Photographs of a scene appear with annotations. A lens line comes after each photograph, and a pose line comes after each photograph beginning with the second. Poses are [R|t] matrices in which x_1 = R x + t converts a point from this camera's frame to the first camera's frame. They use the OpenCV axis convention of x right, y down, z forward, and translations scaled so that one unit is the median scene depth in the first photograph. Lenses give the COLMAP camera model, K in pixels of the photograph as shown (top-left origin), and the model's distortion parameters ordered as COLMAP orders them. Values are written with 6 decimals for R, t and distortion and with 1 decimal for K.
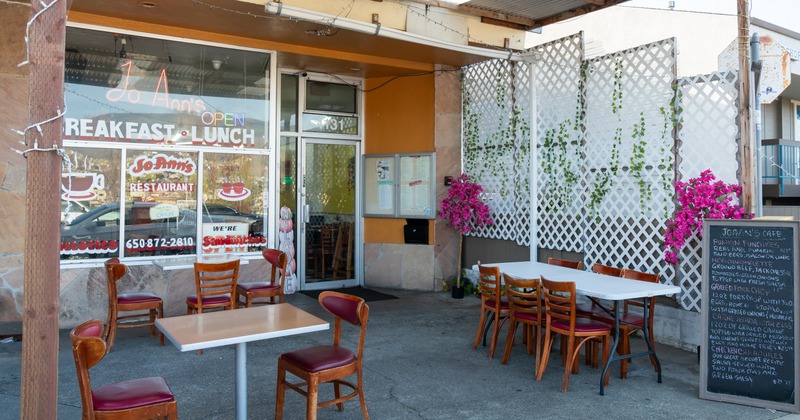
lens RADIAL K [[561.5, 0, 412.6], [0, 561.5, 183.9], [0, 0, 1]] dist [-0.036800, 0.004764]
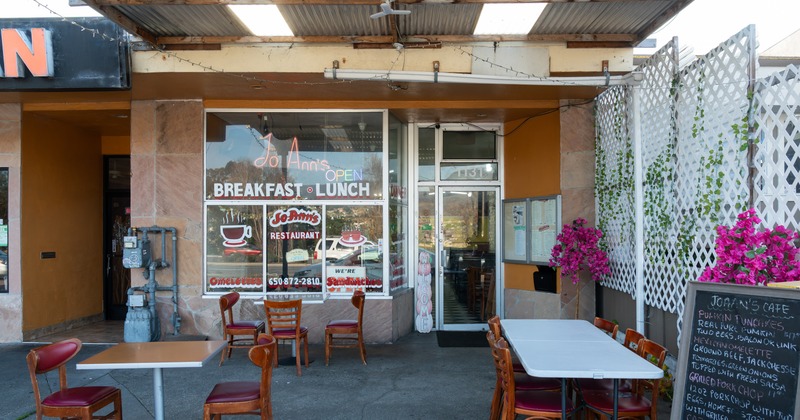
lens RADIAL K [[529.1, 0, 410.3], [0, 529.1, 242.2], [0, 0, 1]] dist [-0.036988, -0.004306]
pose [[0.852140, 0.001128, -0.523313, 0.368439], [0.014897, 0.999540, 0.026411, -0.005965], [0.523102, -0.030302, 0.851731, 0.157307]]
